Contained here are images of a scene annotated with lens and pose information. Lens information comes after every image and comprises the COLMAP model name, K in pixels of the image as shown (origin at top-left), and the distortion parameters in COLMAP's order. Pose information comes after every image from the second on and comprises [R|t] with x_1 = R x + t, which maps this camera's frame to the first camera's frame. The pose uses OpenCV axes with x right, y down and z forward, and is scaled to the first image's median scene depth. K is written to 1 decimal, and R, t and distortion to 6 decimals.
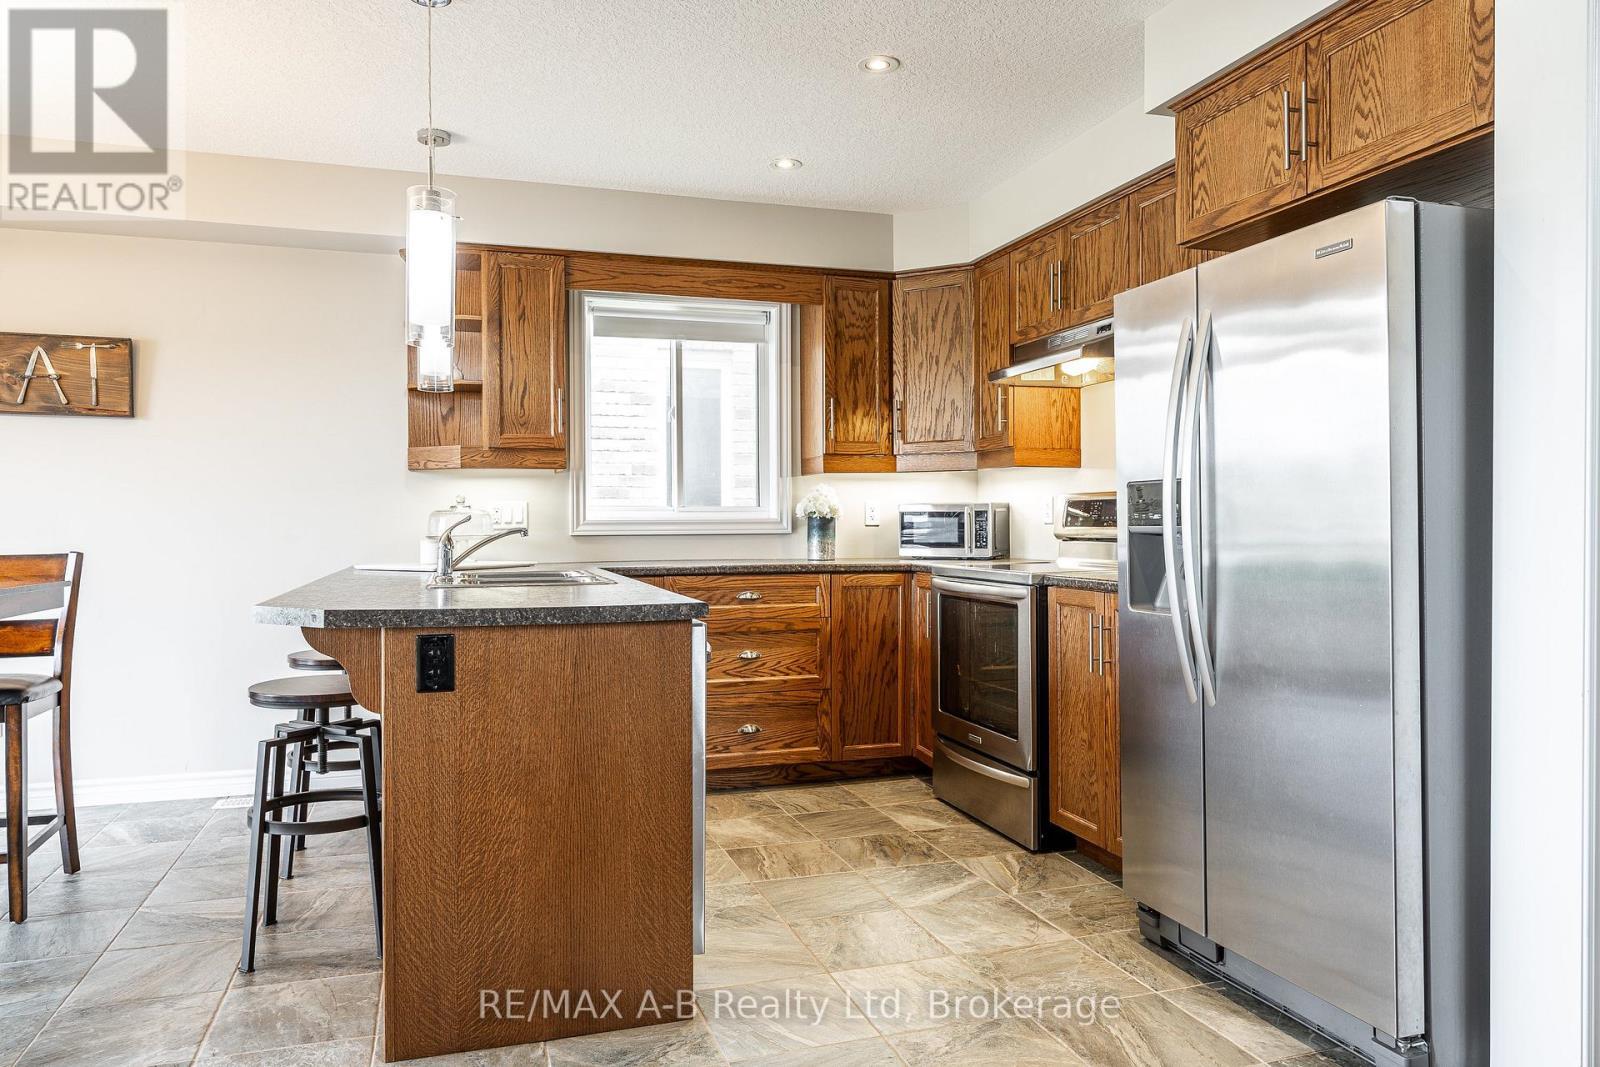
lens RADIAL K [[1060.9, 0, 805.2], [0, 1060.9, 528.6], [0, 0, 1]] dist [-0.000313, -0.001820]
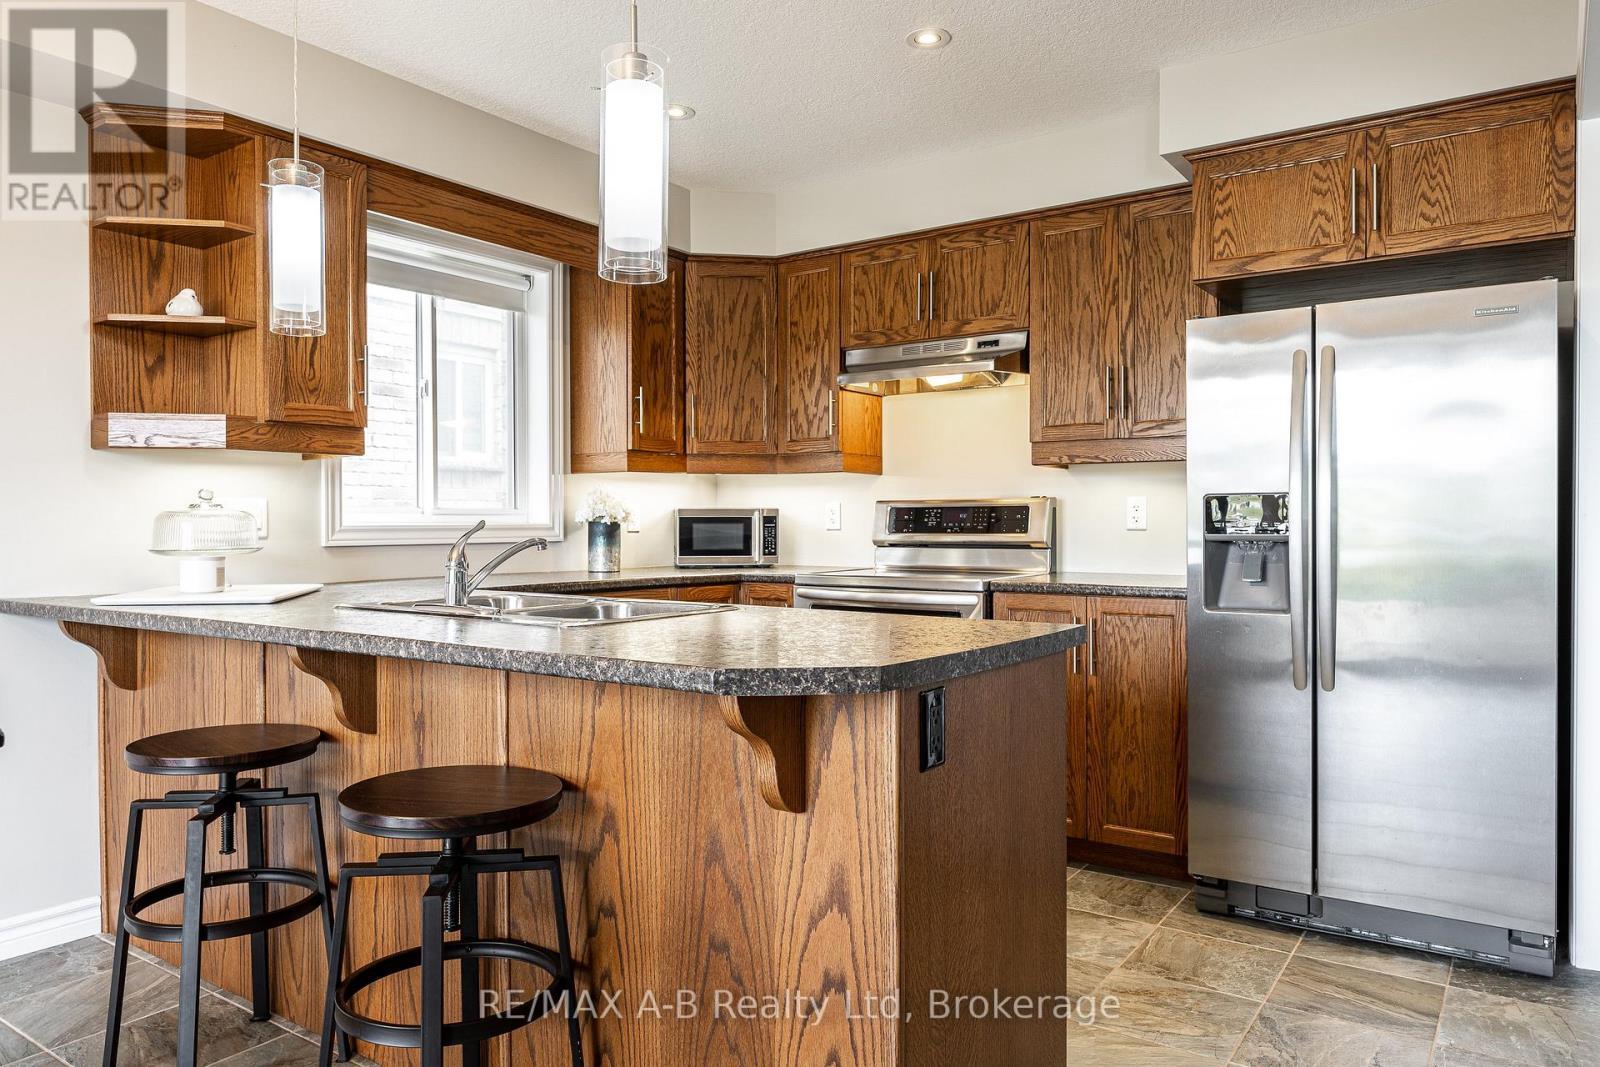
lens RADIAL K [[1060.9, 0, 799.4], [0, 1060.9, 531.2], [0, 0, 1]] dist [-0.000313, -0.001820]
pose [[0.802100, -0.001763, 0.597187, -0.432185], [0.001280, 0.999998, 0.001233, -0.004925], [-0.597188, -0.000224, 0.802101, 0.240265]]
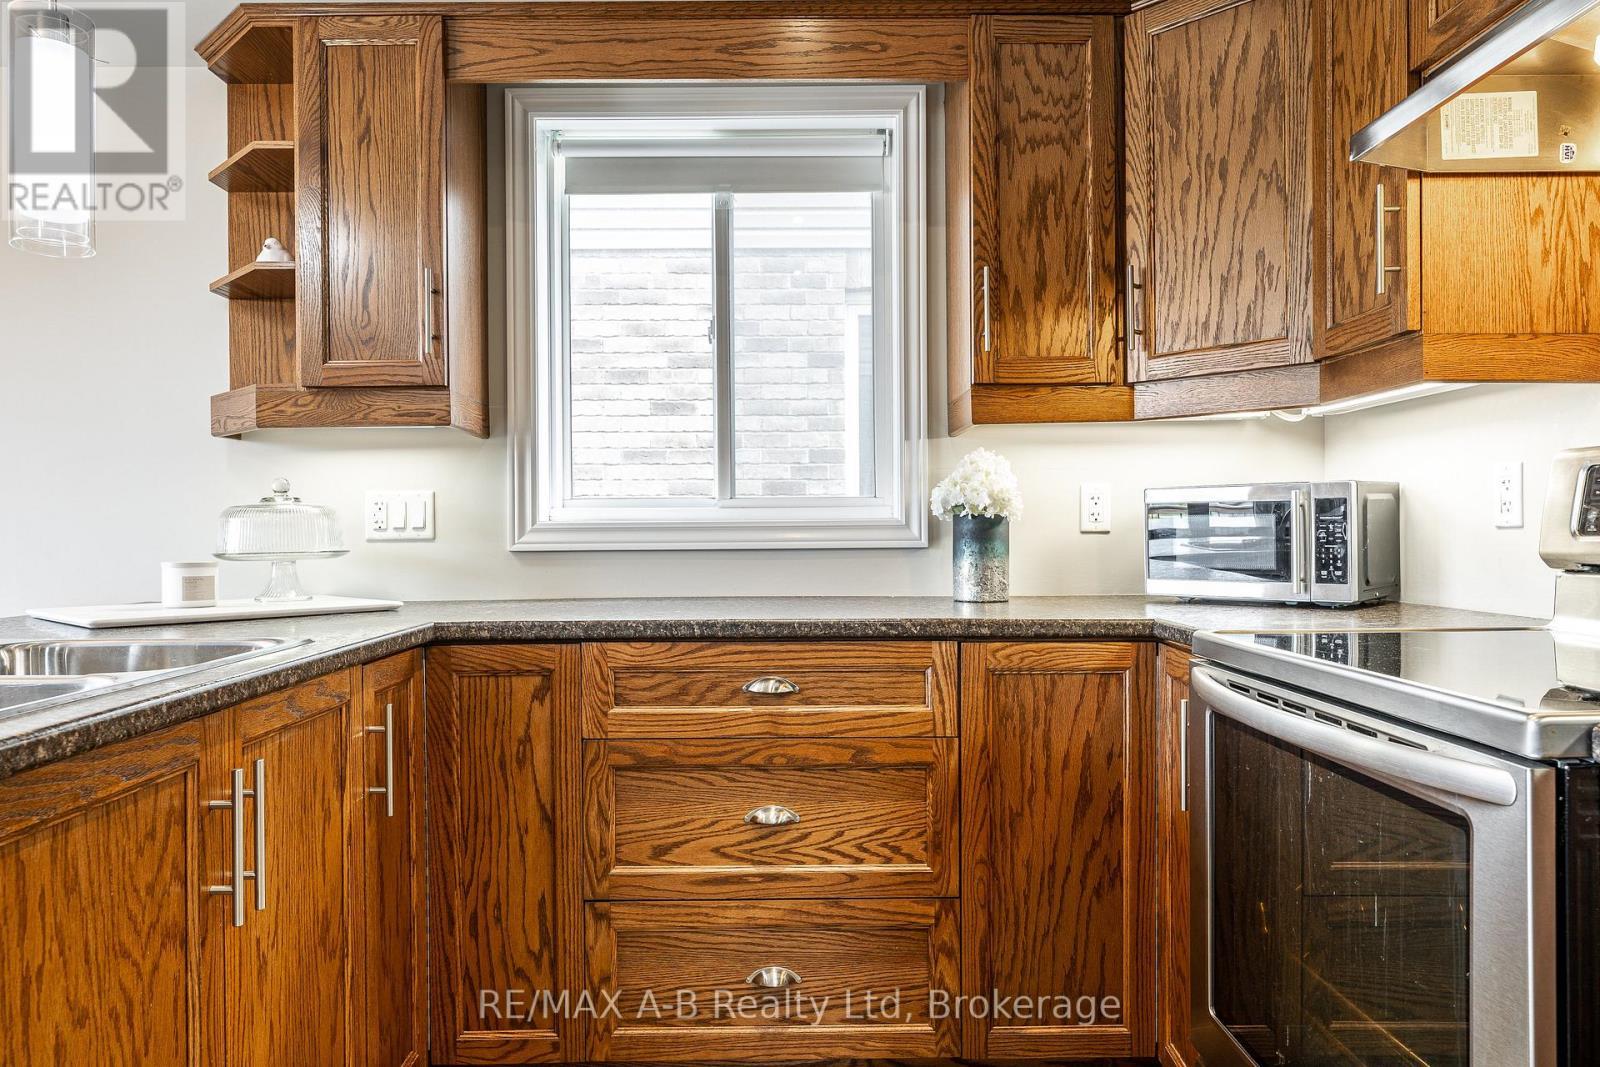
lens RADIAL K [[1060.9, 0, 797.2], [0, 1060.9, 533.3], [0, 0, 1]] dist [-0.000313, -0.001820]
pose [[0.953380, -0.001558, -0.301767, 0.096832], [0.001266, 0.999999, -0.001165, -0.002338], [0.301768, 0.000729, 0.953381, 0.568493]]
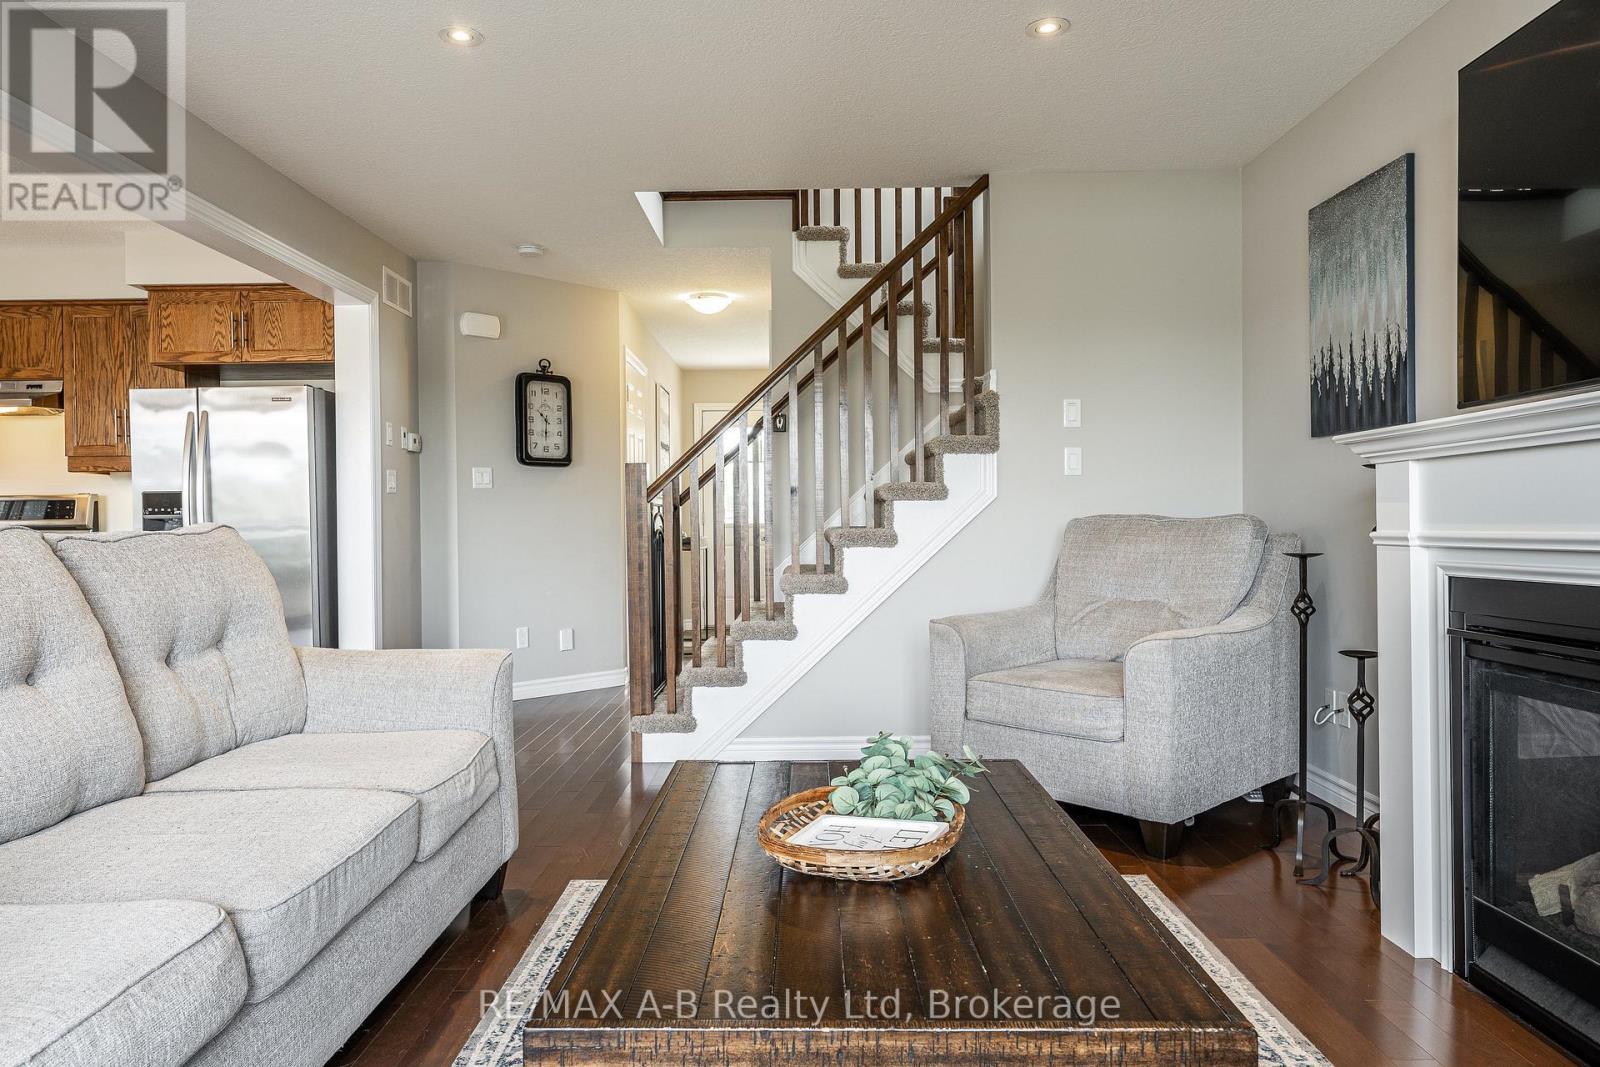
lens RADIAL K [[1060.9, 0, 789.0], [0, 1060.9, 534.4], [0, 0, 1]] dist [-0.000313, -0.001820]
pose [[0.327180, -0.011162, 0.944896, -0.690439], [0.015051, 0.999865, 0.006600, 0.022684], [-0.944842, 0.012062, 0.327303, -0.432951]]
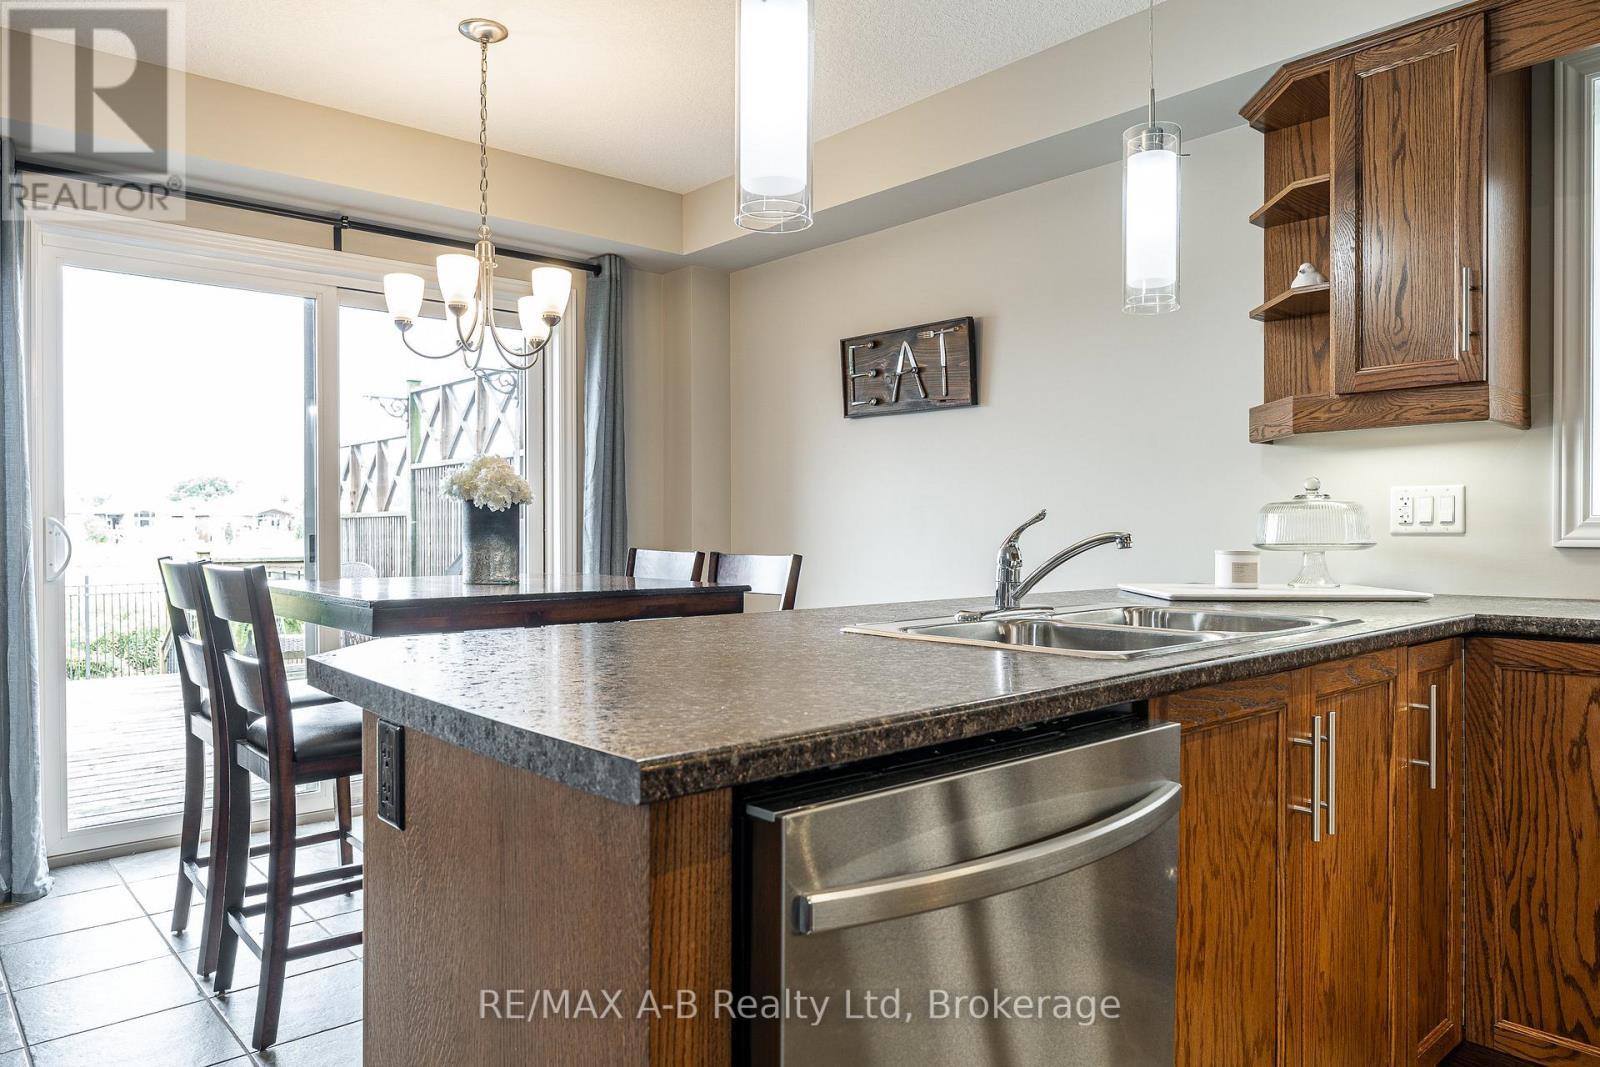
lens RADIAL K [[1060.9, 0, 784.8], [0, 1060.9, 534.7], [0, 0, 1]] dist [-0.000313, -0.001820]
pose [[0.382703, 0.010197, -0.923815, 0.127434], [-0.005288, 0.999947, 0.008847, -0.002508], [0.923856, 0.001500, 0.382736, 0.493044]]
